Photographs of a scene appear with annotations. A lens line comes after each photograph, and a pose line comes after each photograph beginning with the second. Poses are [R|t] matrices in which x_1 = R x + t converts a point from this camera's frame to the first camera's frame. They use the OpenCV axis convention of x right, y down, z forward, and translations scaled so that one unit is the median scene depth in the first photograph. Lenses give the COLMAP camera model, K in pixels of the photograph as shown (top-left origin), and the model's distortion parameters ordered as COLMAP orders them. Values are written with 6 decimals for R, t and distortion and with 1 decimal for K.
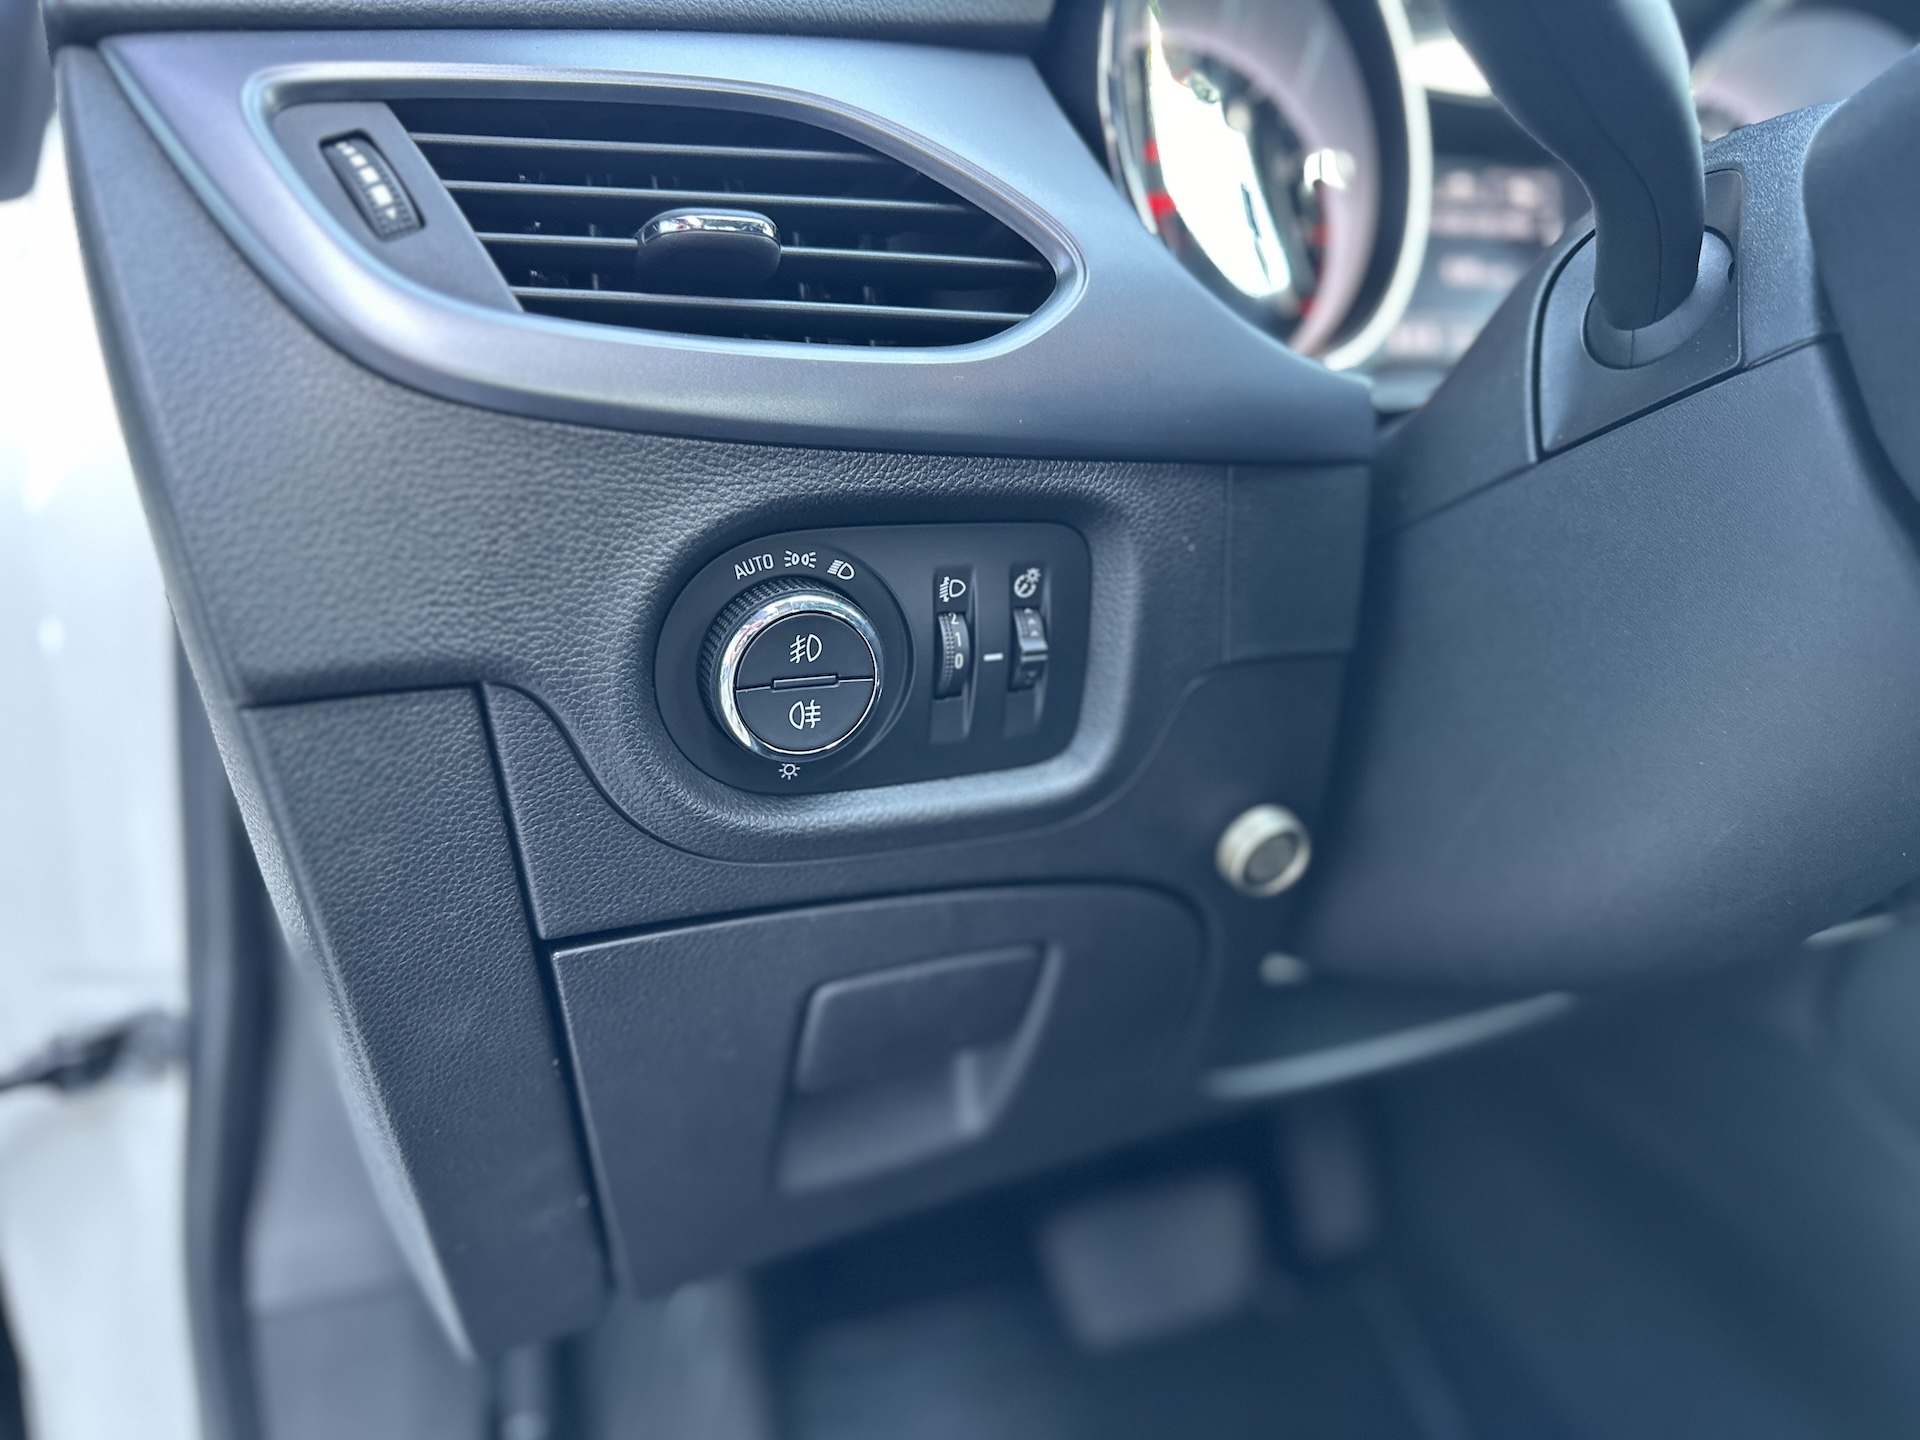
lens RADIAL K [[1351.8, 0, 960.0], [0, 1351.8, 720.0], [0, 0, 1]] dist [0.031987, -0.068971]
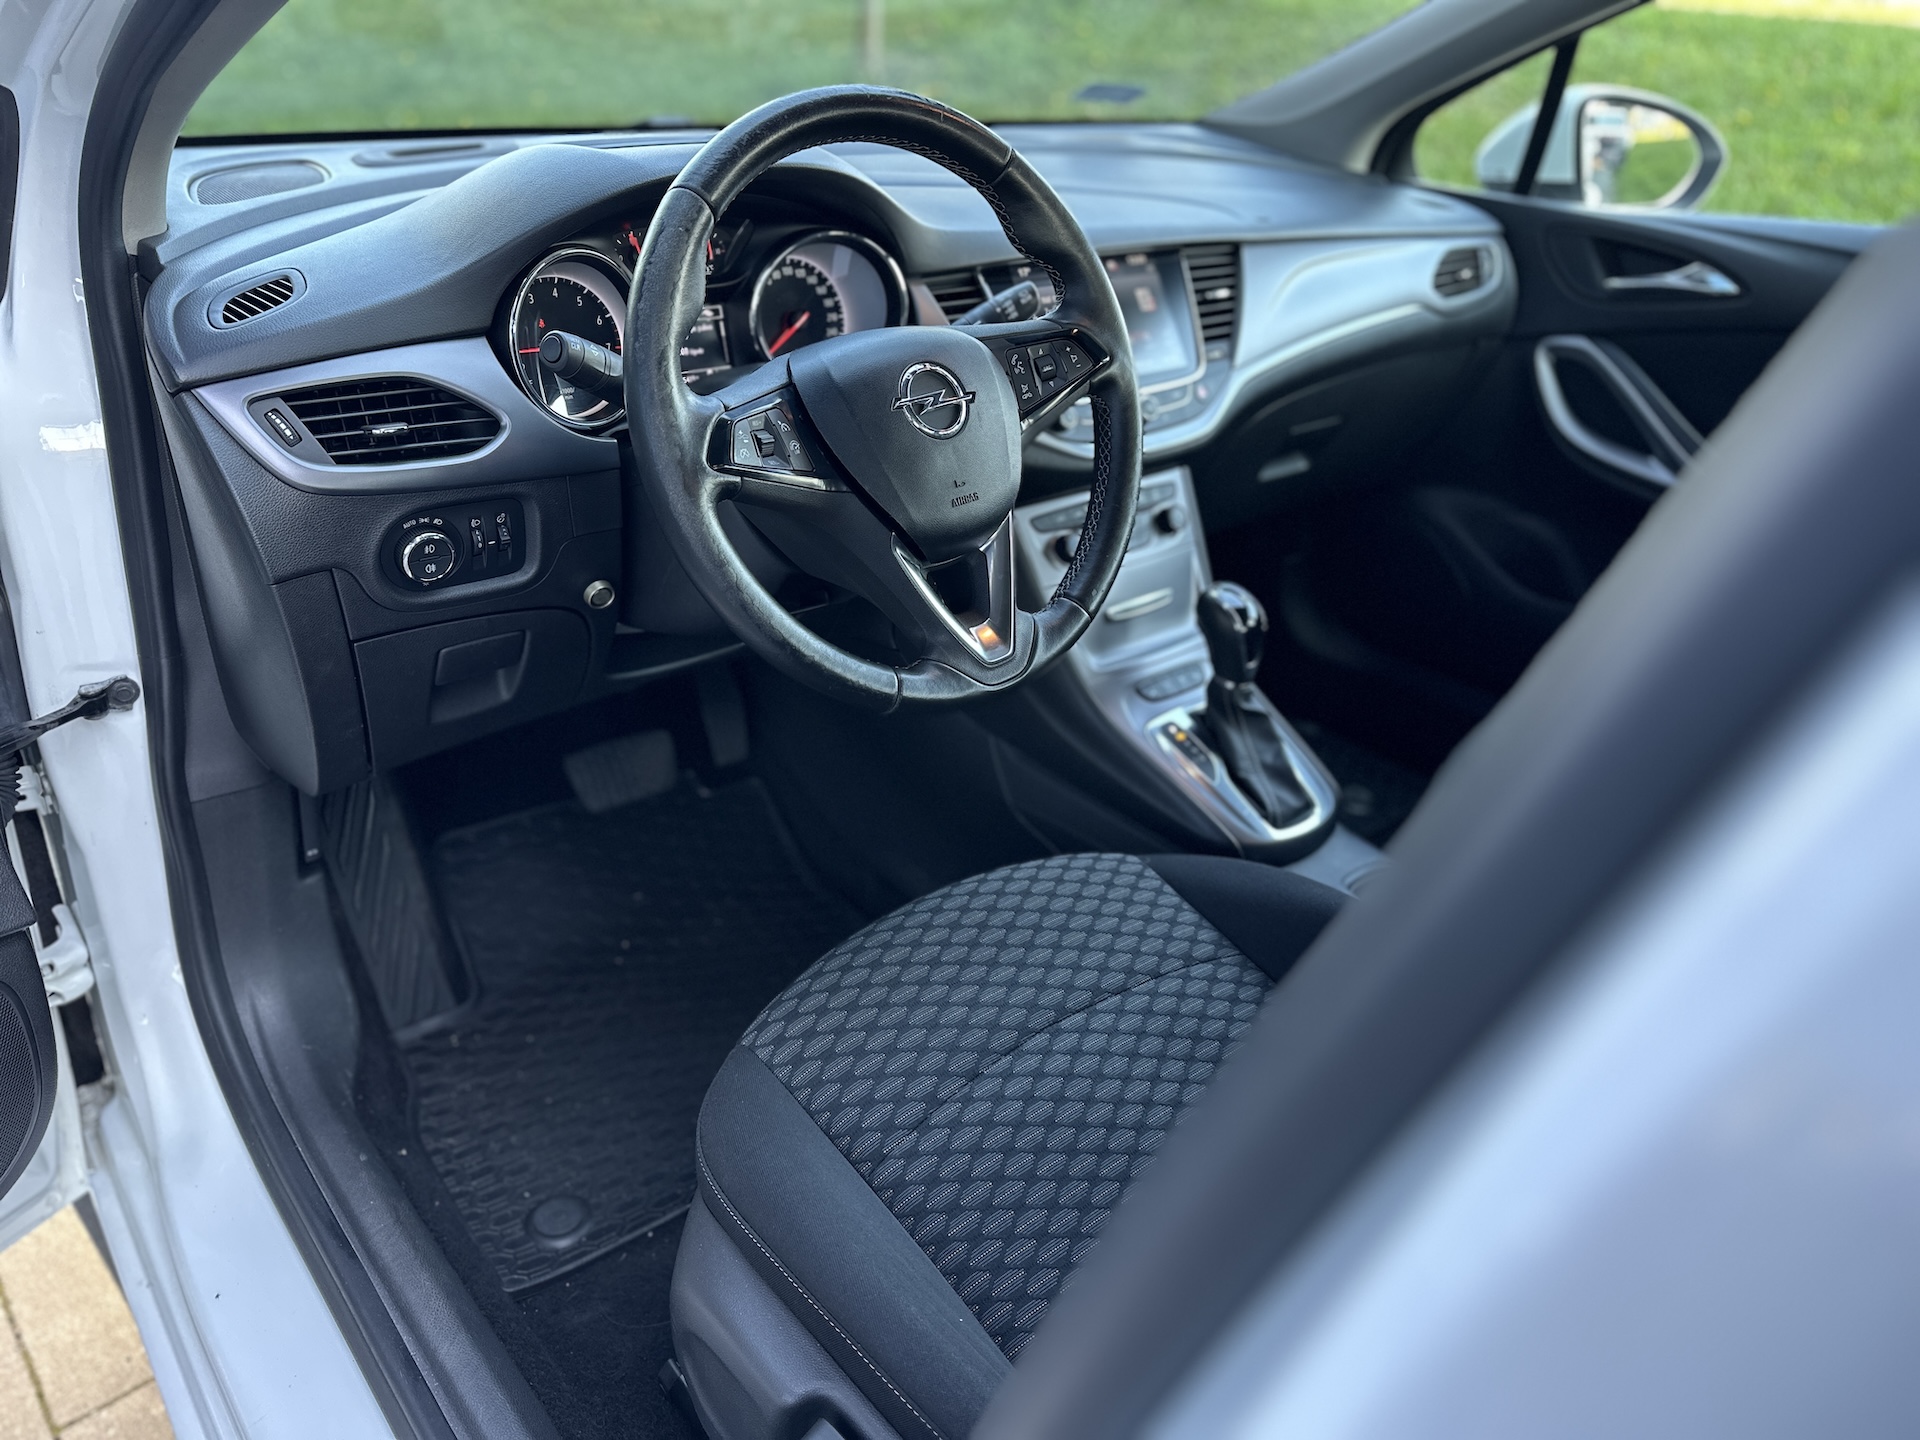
lens RADIAL K [[1351.8, 0, 960.0], [0, 1351.8, 720.0], [0, 0, 1]] dist [0.031987, -0.068971]
pose [[0.957817, -0.075904, 0.277174, 0.171214], [0.001708, 0.965975, 0.258630, -0.487446], [-0.287374, -0.247246, 0.925357, -2.452426]]
